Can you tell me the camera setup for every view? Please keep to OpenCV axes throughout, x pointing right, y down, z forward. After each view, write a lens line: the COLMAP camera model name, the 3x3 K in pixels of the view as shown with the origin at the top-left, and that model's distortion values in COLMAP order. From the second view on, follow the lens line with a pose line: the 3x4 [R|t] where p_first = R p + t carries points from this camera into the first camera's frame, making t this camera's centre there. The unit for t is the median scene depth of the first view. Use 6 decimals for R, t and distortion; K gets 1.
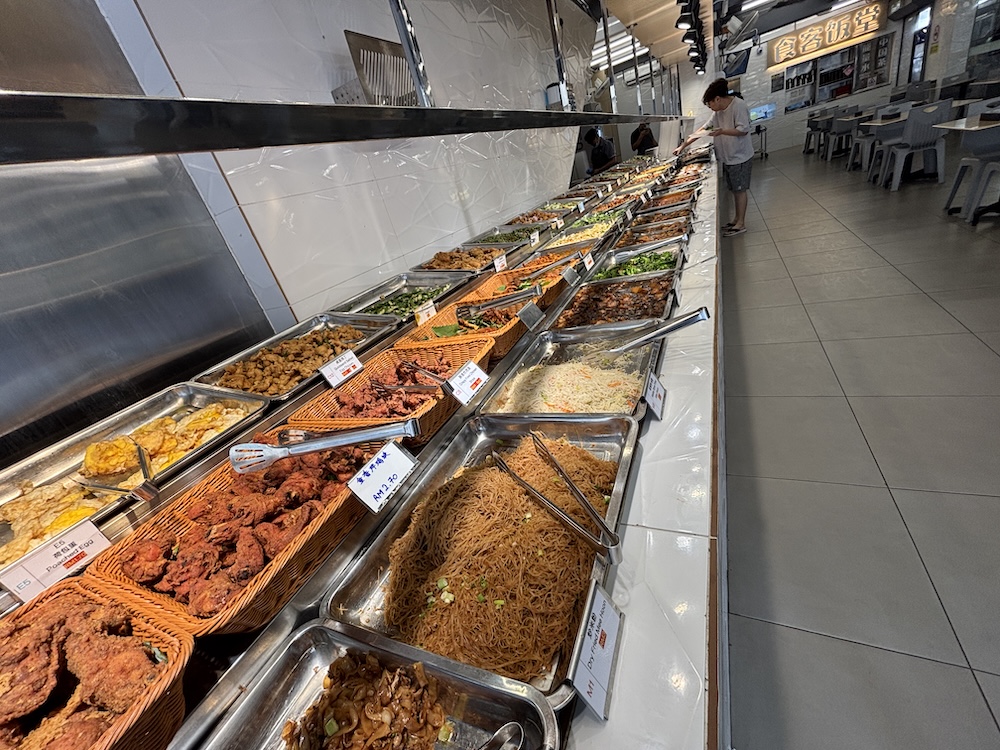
lens RADIAL K [[400.8, 0, 497.6], [0, 400.8, 375.6], [0, 0, 1]] dist [-0.000332, -0.000052]
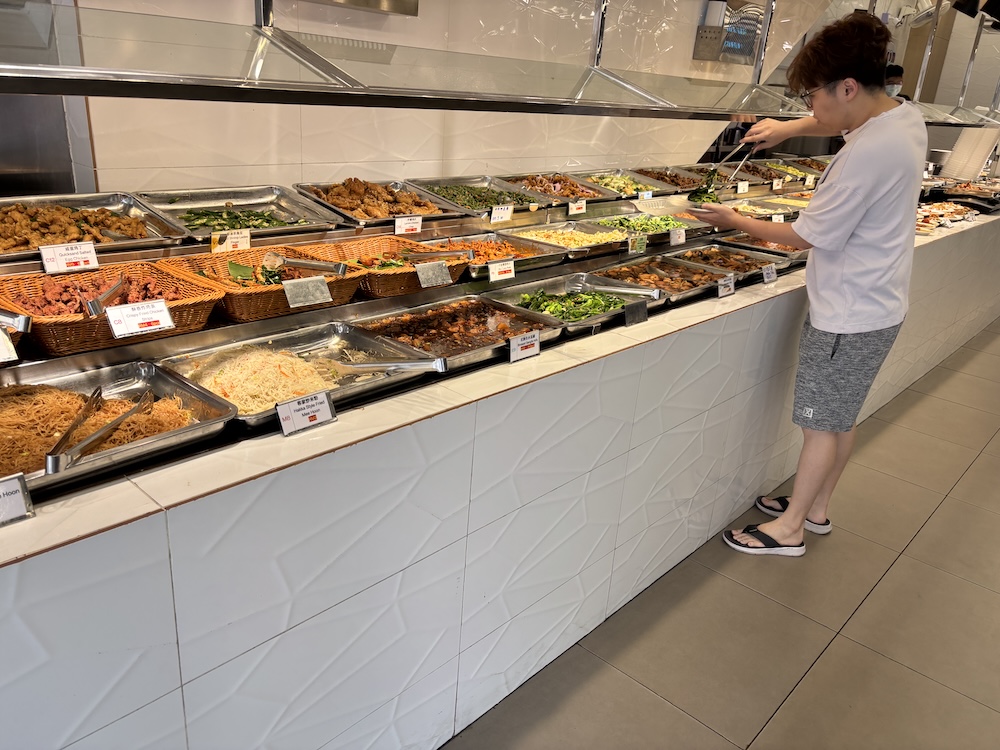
lens RADIAL K [[759.9, 0, 499.8], [0, 759.9, 375.3], [0, 0, 1]] dist [0.006092, -0.000433]
pose [[0.901743, 0.408353, -0.141801, 0.574707], [-0.415086, 0.909555, -0.020319, -0.102225], [0.120679, 0.077182, 0.989687, -0.358125]]
